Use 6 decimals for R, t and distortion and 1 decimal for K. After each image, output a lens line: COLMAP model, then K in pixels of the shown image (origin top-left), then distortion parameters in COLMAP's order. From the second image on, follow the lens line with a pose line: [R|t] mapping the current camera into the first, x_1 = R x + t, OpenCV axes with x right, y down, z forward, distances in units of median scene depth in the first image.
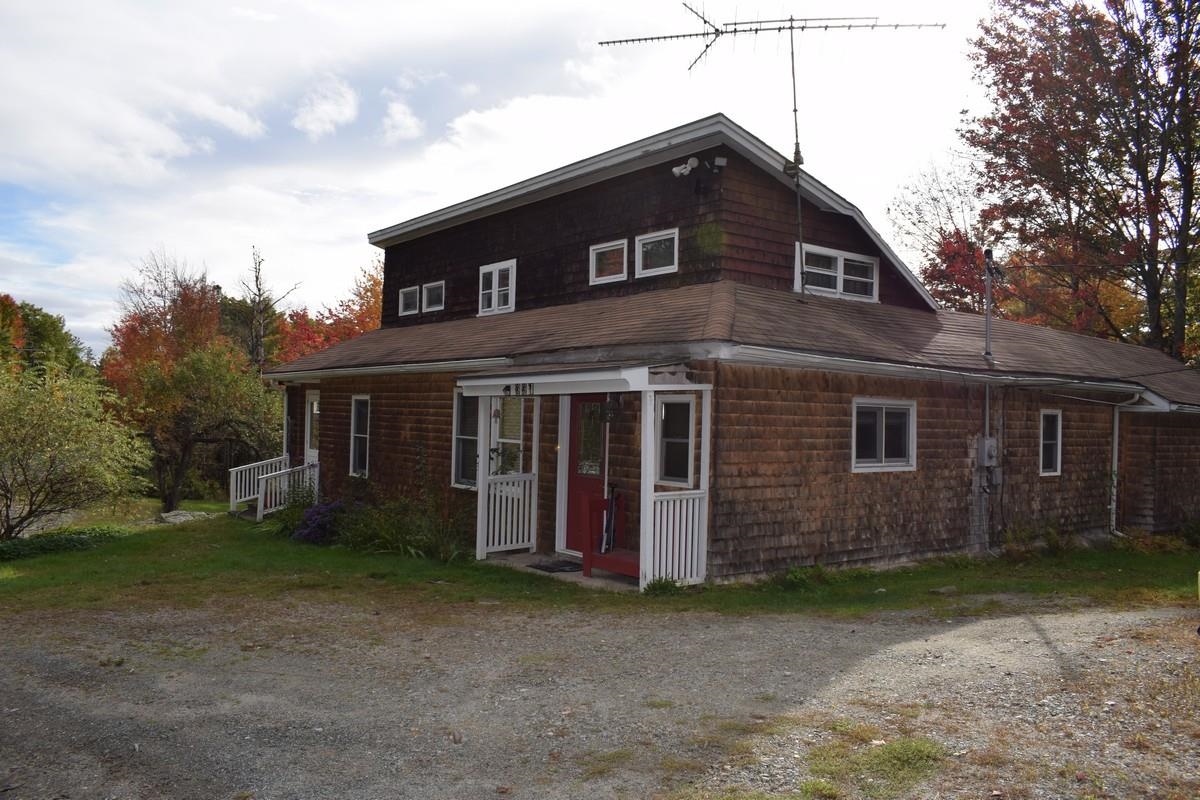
lens RADIAL K [[937.9, 0, 601.3], [0, 937.9, 404.6], [0, 0, 1]] dist [-0.088051, 0.009717]
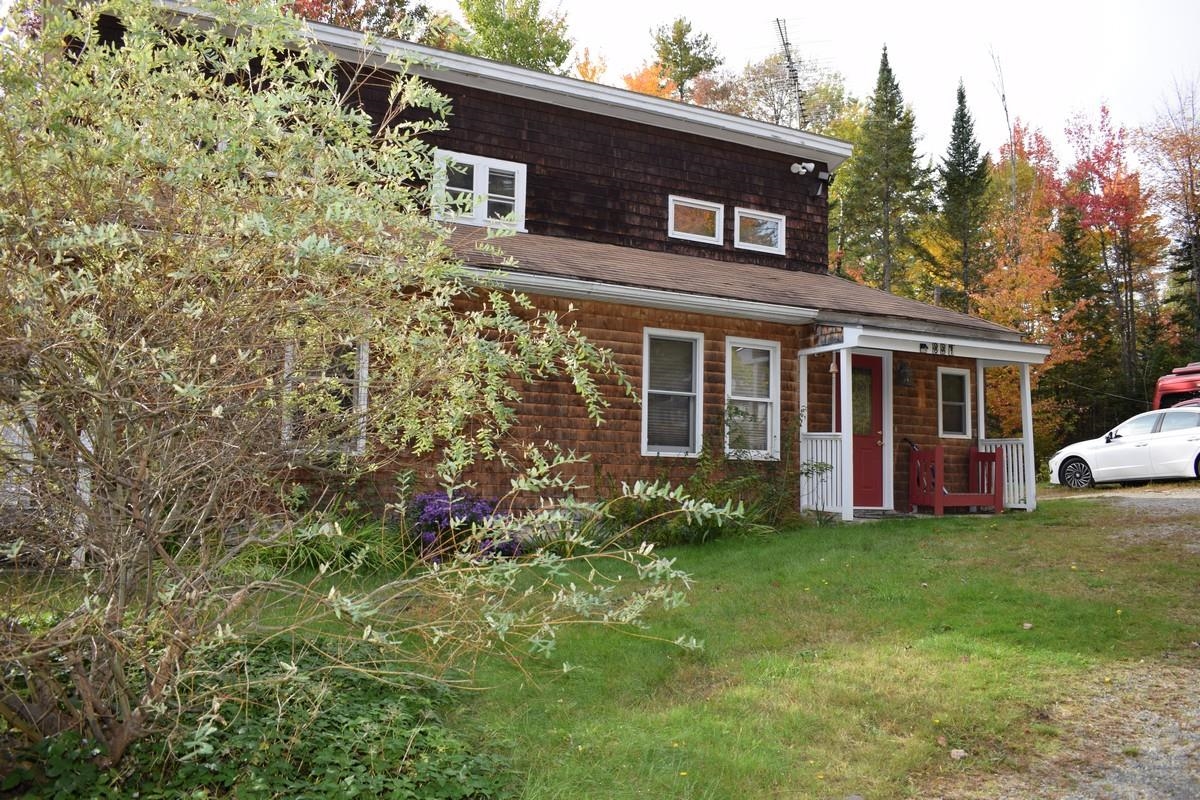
lens RADIAL K [[994.9, 0, 601.1], [0, 994.9, 396.2], [0, 0, 1]] dist [-0.075528, -0.000808]
pose [[0.161823, 0.069529, 0.984367, -0.958548], [-0.022864, 0.997511, -0.066699, 0.093226], [-0.986555, -0.011713, 0.163010, 0.899073]]
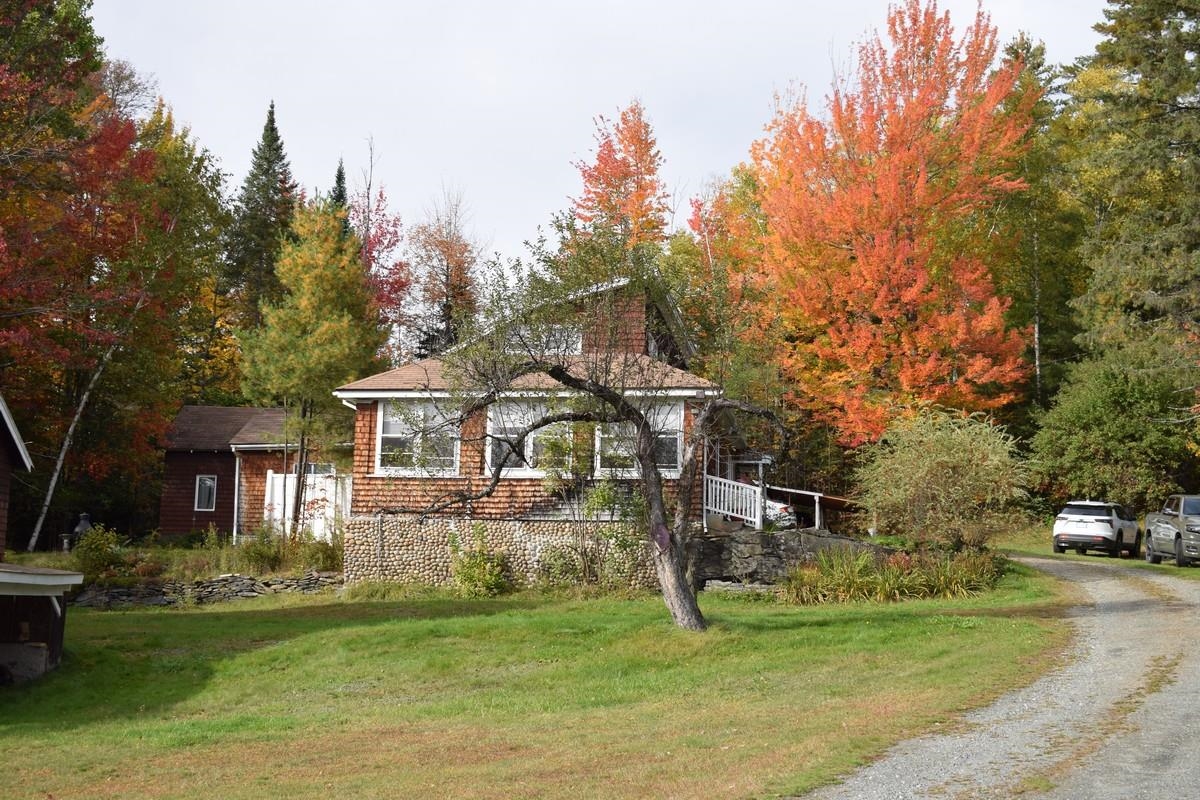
lens RADIAL K [[1599.0, 0, 590.6], [0, 1599.0, 395.4], [0, 0, 1]] dist [-0.035291, 0.000000]
pose [[-0.702404, 0.057565, 0.709447, -2.089686], [-0.051501, 0.990001, -0.131320, 0.287369], [-0.709913, -0.128777, -0.692417, 3.235405]]
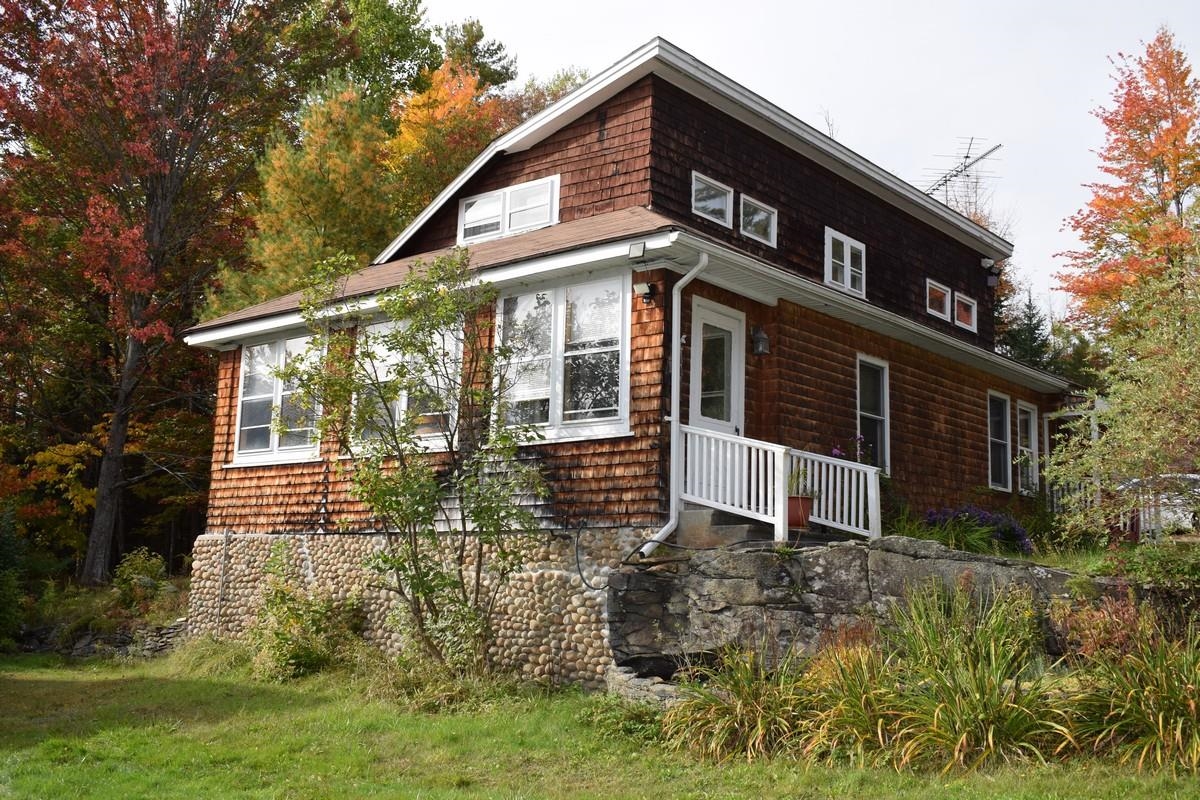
lens RADIAL K [[1240.5, 0, 601.9], [0, 1240.5, 405.0], [0, 0, 1]] dist [-0.059525, 0.000000]
pose [[-0.225724, 0.109100, 0.968063, -1.314582], [-0.043733, 0.991573, -0.121947, 0.174015], [-0.973209, -0.069863, -0.219051, 1.673516]]
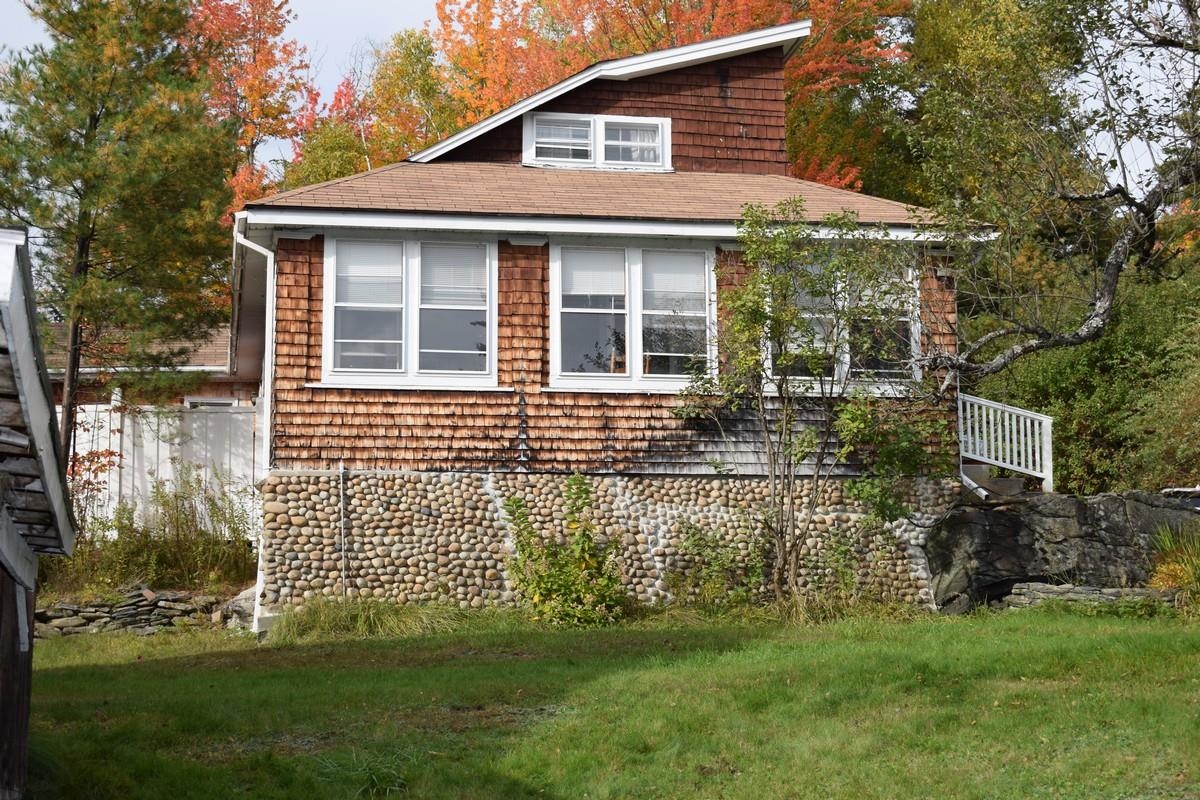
lens RADIAL K [[2034.4, 0, 596.1], [0, 2034.4, 396.2], [0, 0, 1]] dist [-0.007022, 0.000000]
pose [[-0.893834, 0.053666, 0.445175, -0.971177], [-0.020139, 0.987006, -0.159419, 0.352004], [-0.447946, -0.151460, -0.881138, 3.009337]]
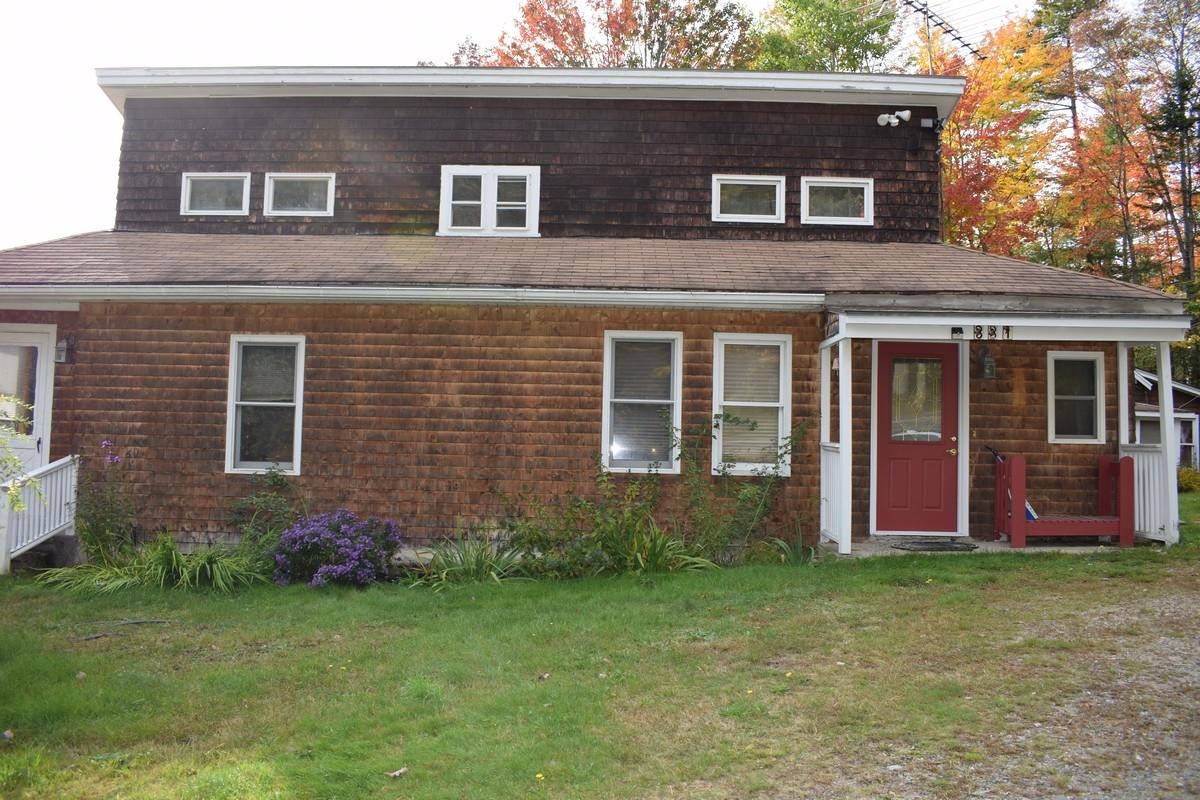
lens RADIAL K [[937.9, 0, 598.5], [0, 937.9, 395.8], [0, 0, 1]] dist [-0.088051, 0.009717]
pose [[0.614410, 0.035889, 0.788170, -0.707304], [-0.013297, 0.999294, -0.035137, 0.055019], [-0.788875, 0.011108, 0.614454, 0.573869]]
